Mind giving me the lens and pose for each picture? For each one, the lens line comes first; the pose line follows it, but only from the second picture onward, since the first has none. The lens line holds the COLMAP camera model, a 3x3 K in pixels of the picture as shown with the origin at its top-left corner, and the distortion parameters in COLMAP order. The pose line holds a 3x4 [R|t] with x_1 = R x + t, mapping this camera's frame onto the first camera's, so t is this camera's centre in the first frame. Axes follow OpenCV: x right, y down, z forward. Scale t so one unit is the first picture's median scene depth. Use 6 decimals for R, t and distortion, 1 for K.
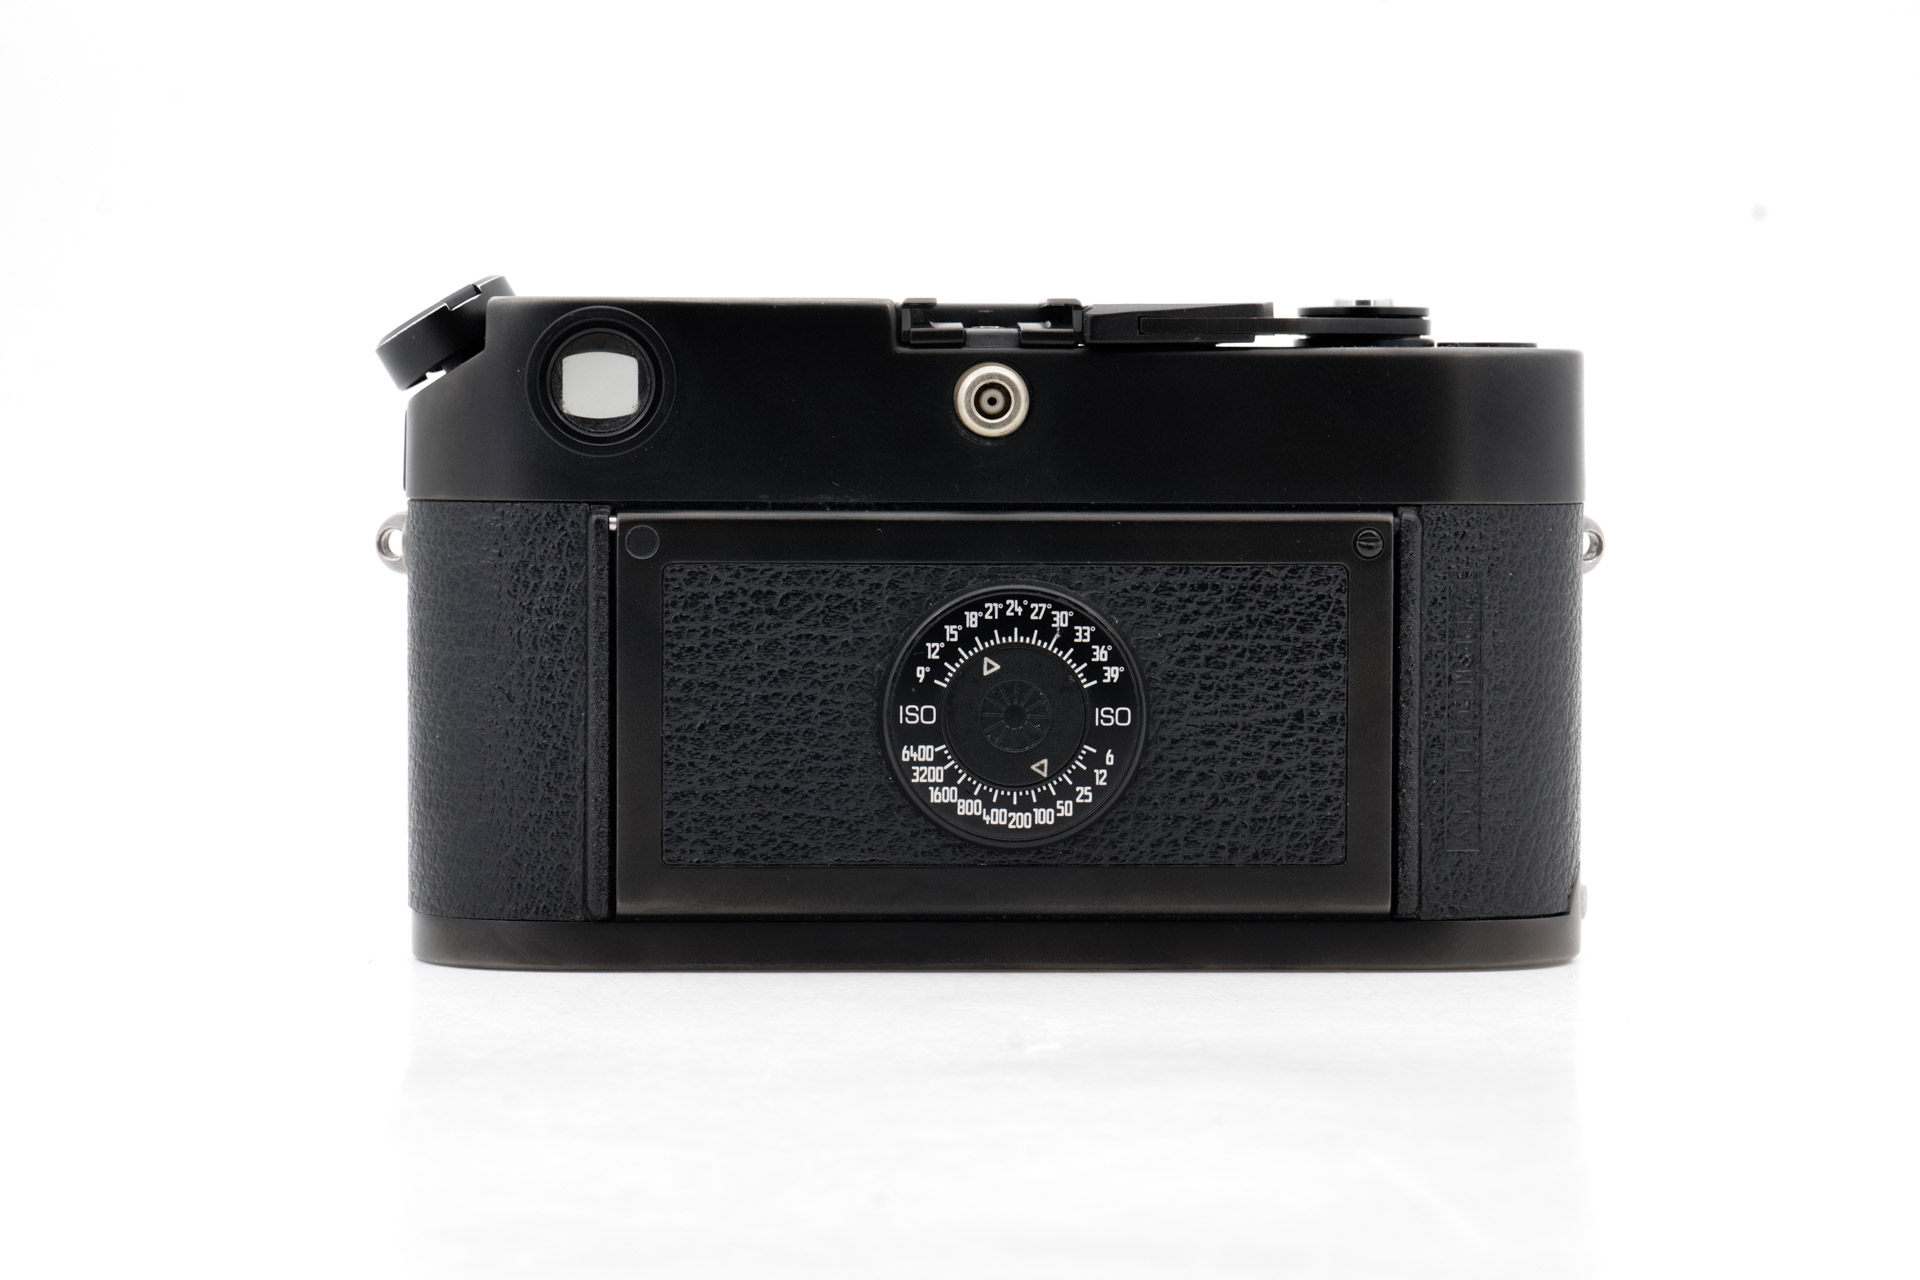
lens RADIAL K [[4791.2, 0, 960.0], [0, 4791.2, 640.0], [0, 0, 1]] dist [-0.049349, -0.093549]
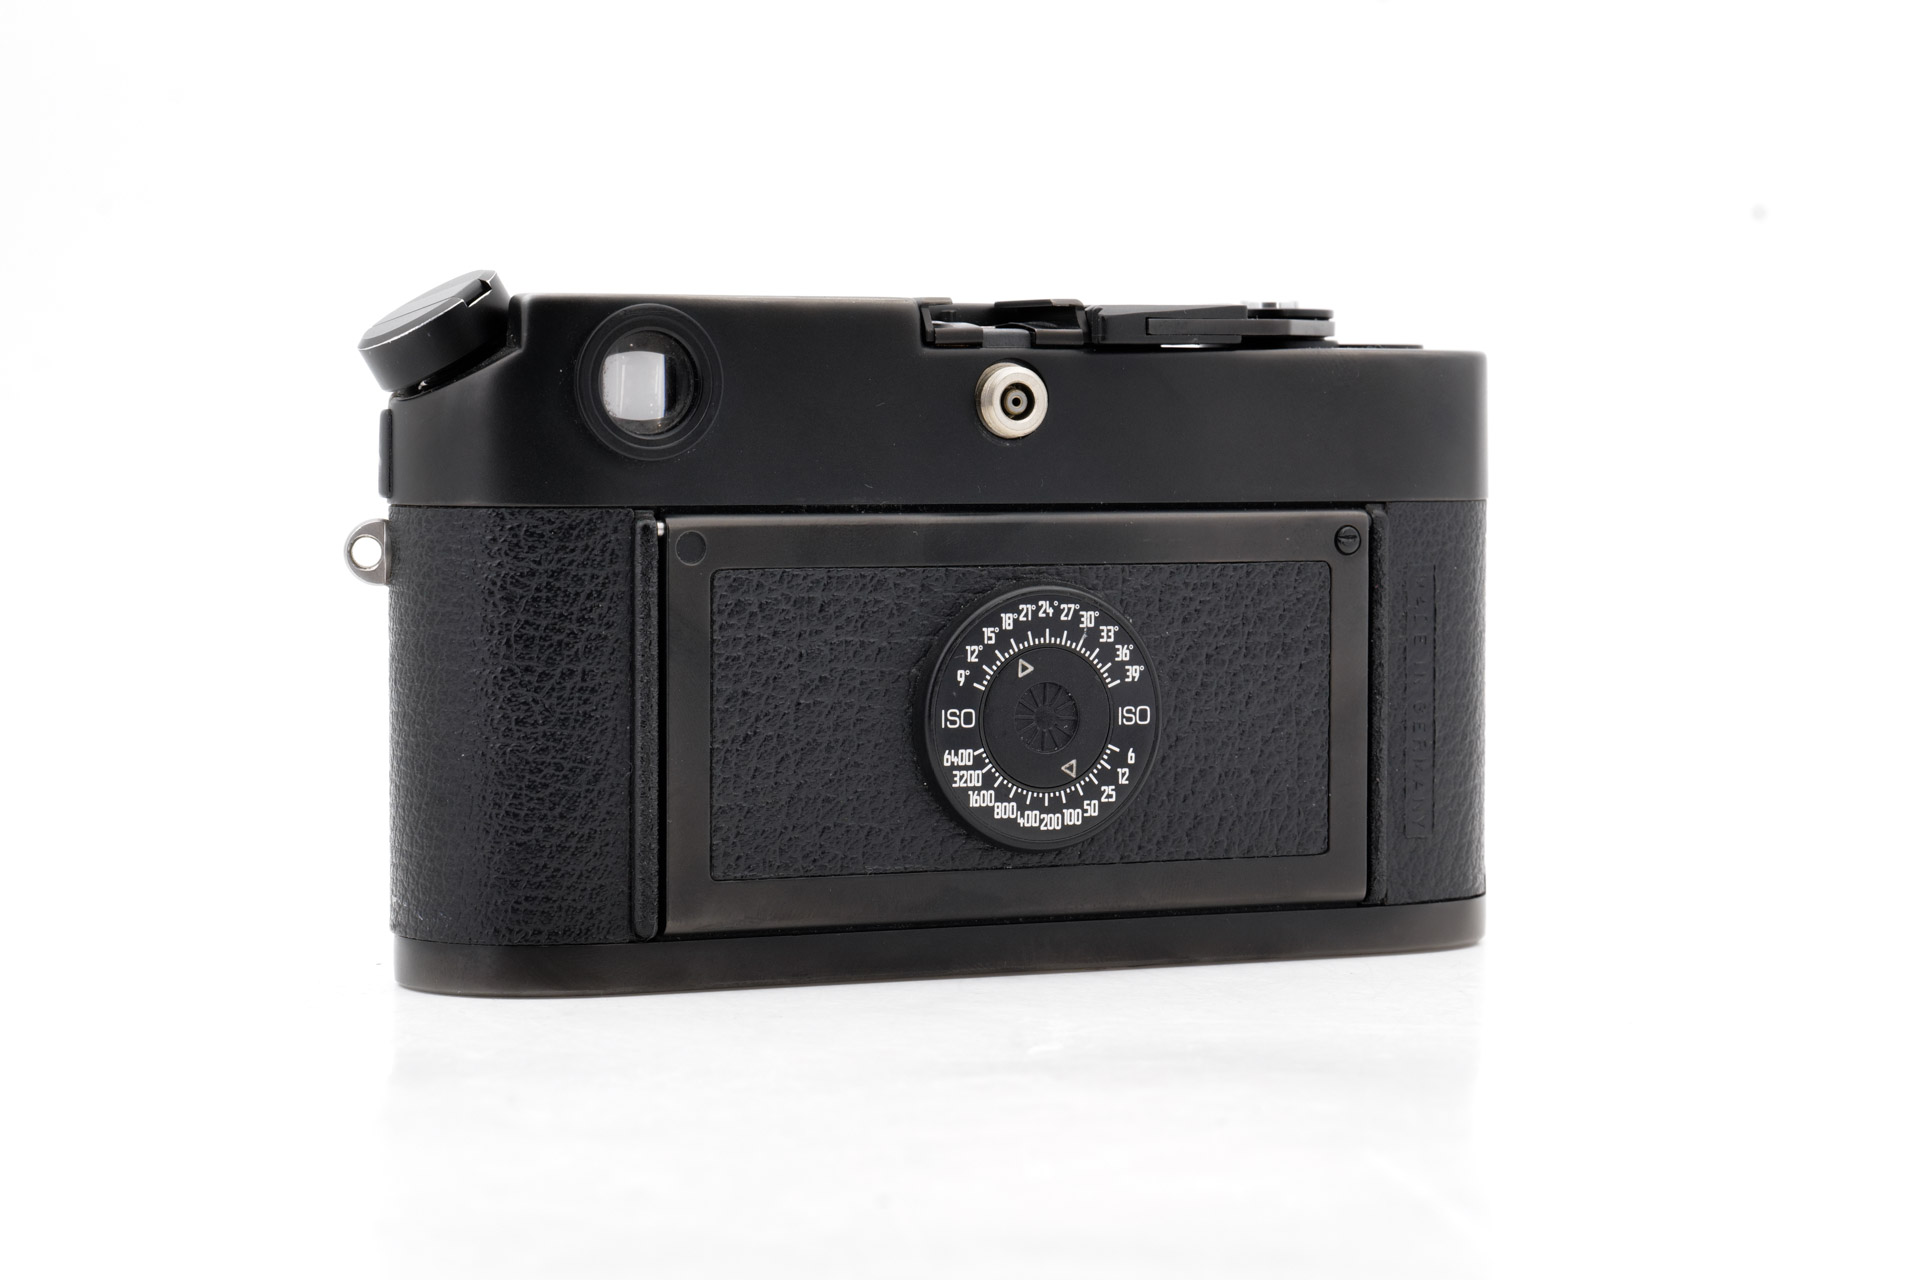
lens RADIAL K [[4791.2, 0, 960.0], [0, 4791.2, 640.0], [0, 0, 1]] dist [-0.049349, -0.093549]
pose [[0.923678, -0.020243, 0.382635, -0.386096], [0.020108, 0.999788, 0.004352, -0.004948], [-0.382642, 0.003674, 0.923889, 0.084848]]
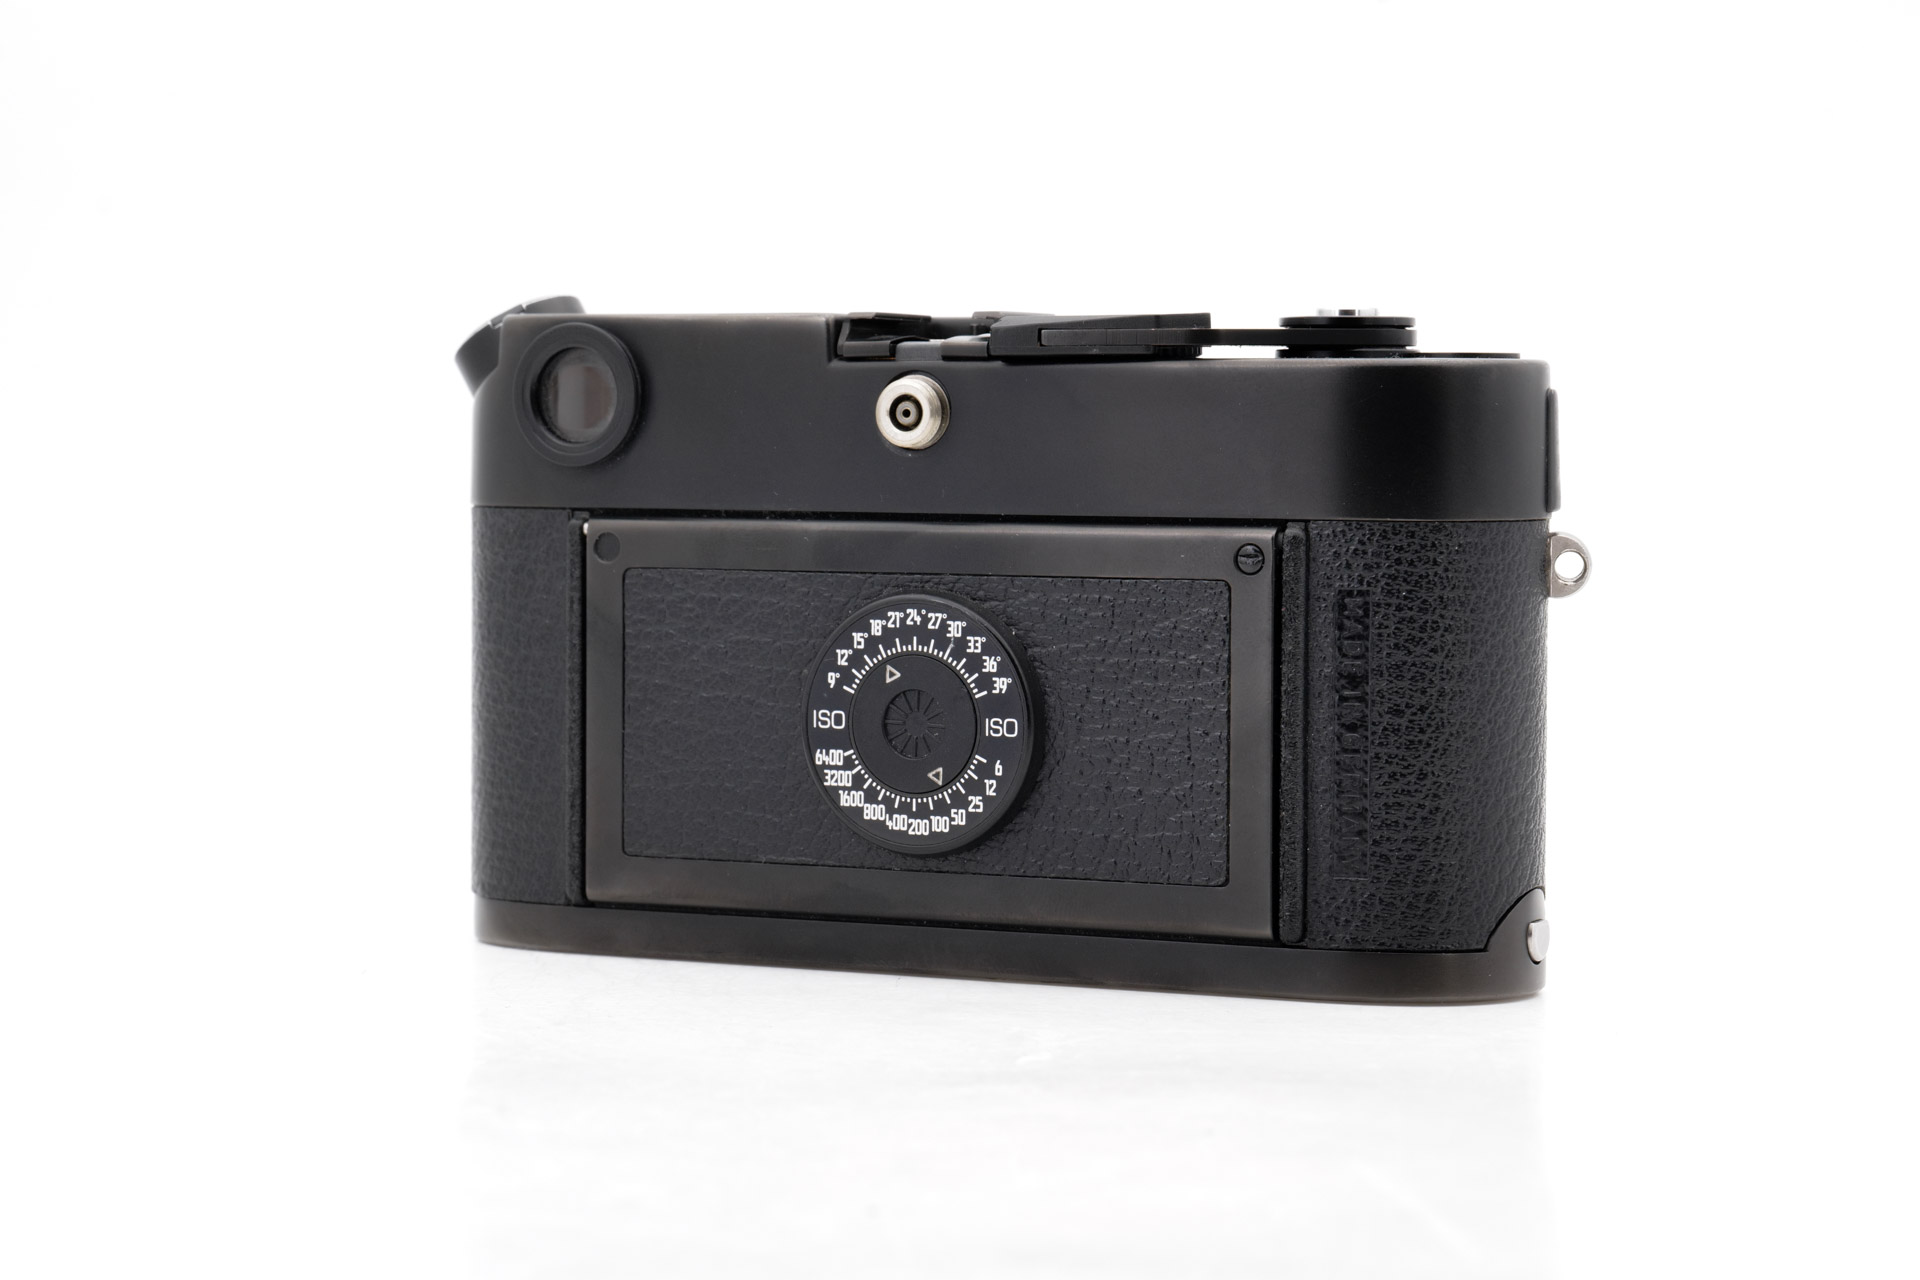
lens RADIAL K [[4791.2, 0, 960.0], [0, 4791.2, 640.0], [0, 0, 1]] dist [-0.049349, -0.093549]
pose [[0.876455, 0.022878, -0.480939, 0.506170], [-0.025773, 0.999668, 0.000586, -0.002694], [0.480793, 0.011882, 0.876754, 0.115864]]
